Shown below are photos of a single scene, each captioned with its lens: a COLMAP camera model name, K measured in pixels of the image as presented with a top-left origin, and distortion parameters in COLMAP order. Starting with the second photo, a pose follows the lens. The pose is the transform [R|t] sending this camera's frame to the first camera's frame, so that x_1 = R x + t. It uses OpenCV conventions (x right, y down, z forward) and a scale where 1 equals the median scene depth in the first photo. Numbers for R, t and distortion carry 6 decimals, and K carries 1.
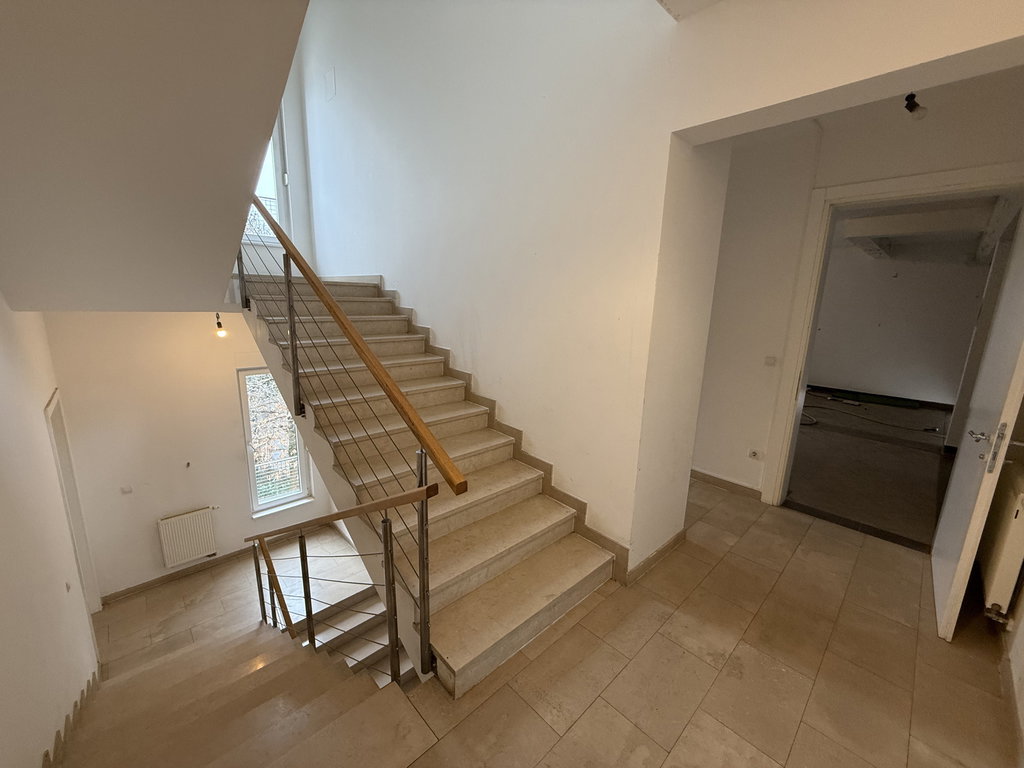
lens RADIAL K [[408.8, 0, 511.1], [0, 408.8, 382.6], [0, 0, 1]] dist [-0.001319, -0.000058]
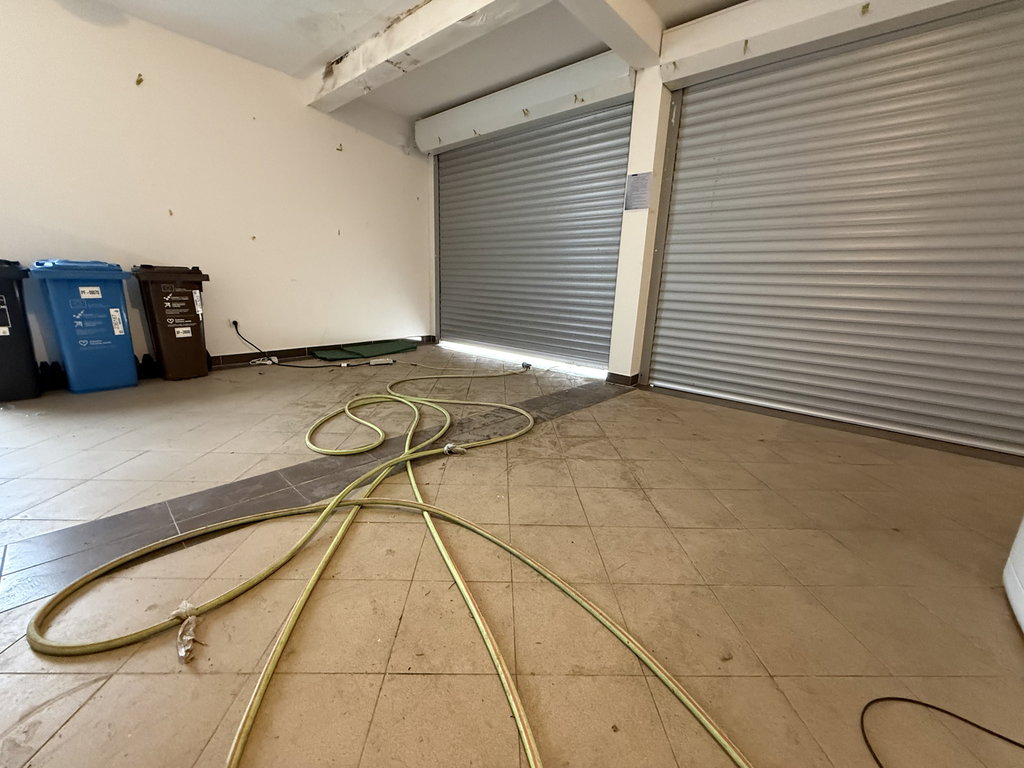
lens RADIAL K [[408.8, 0, 512.2], [0, 408.8, 380.4], [0, 0, 1]] dist [-0.001319, -0.000058]
pose [[-0.094243, -0.270364, 0.958134, 0.283962], [0.169227, 0.944061, 0.283038, -0.075793], [-0.981061, 0.188817, -0.043218, 1.033241]]
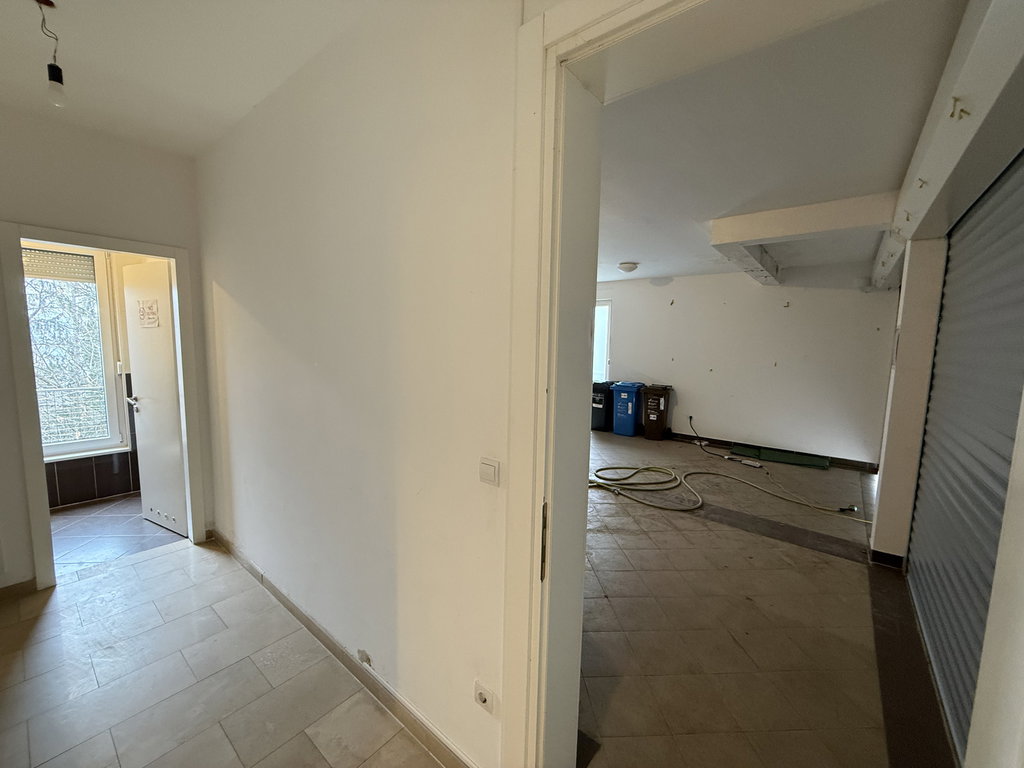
lens RADIAL K [[408.8, 0, 508.9], [0, 408.8, 385.0], [0, 0, 1]] dist [-0.001319, -0.000058]
pose [[0.991339, -0.023610, 0.129190, 0.336076], [0.035518, 0.995248, -0.090666, -0.055530], [-0.126435, 0.094469, 0.987466, 0.331538]]
